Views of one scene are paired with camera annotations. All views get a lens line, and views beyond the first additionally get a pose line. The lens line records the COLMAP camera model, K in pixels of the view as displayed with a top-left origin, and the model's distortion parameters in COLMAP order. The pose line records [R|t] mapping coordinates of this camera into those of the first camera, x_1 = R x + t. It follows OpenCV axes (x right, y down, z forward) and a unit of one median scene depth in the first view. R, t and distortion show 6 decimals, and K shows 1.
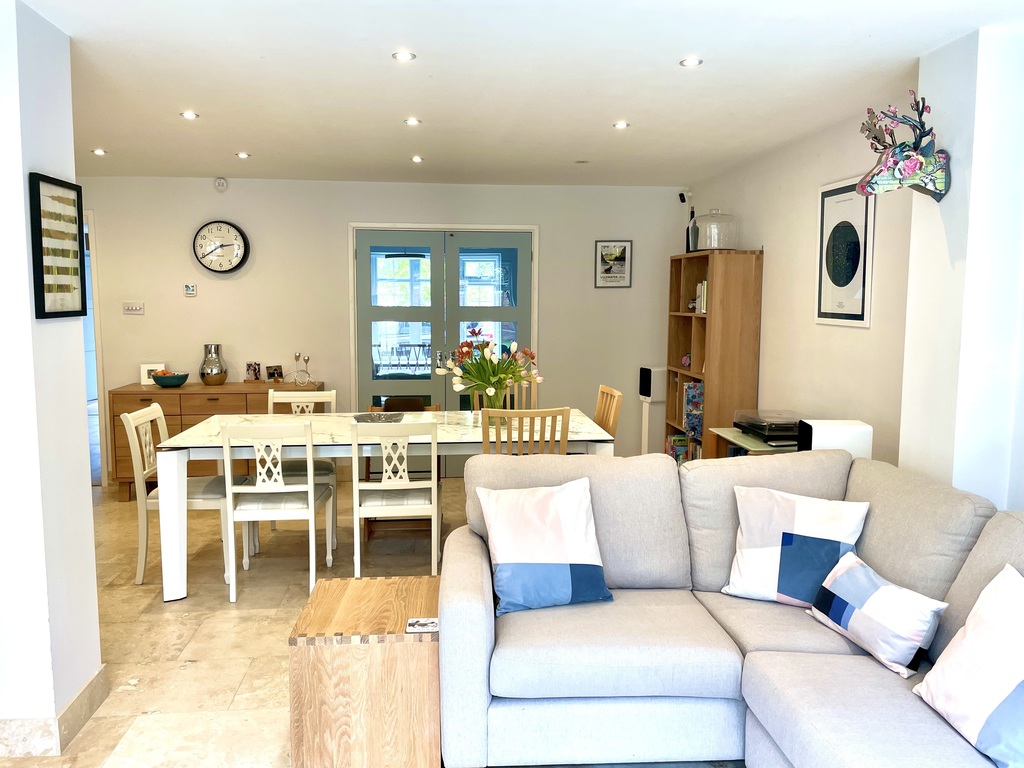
lens RADIAL K [[779.2, 0, 510.4], [0, 779.2, 378.2], [0, 0, 1]] dist [0.079616, -0.106265]
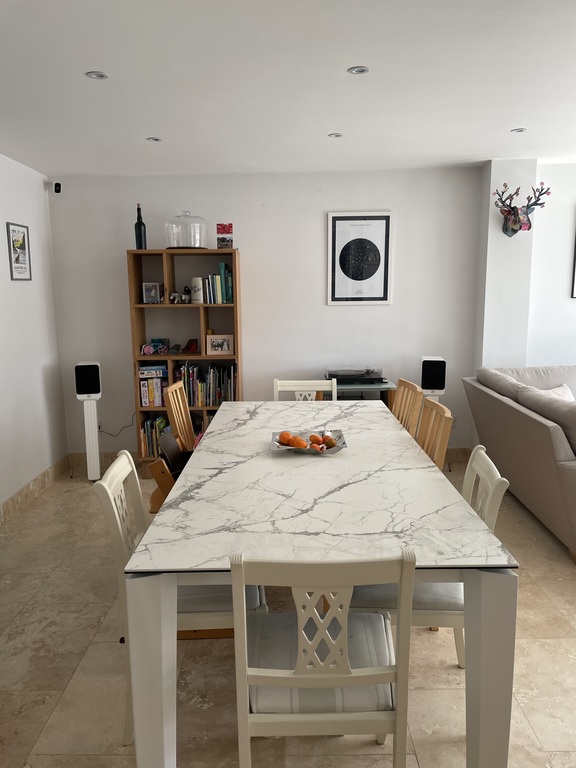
lens RADIAL K [[584.4, 0, 282.3], [0, 584.4, 385.2], [0, 0, 1]] dist [0.079616, -0.106265]
pose [[0.102625, -0.162505, 0.981356, -0.765054], [0.119932, 0.981390, 0.149969, -0.101372], [-0.987464, 0.102305, 0.120205, 0.999976]]
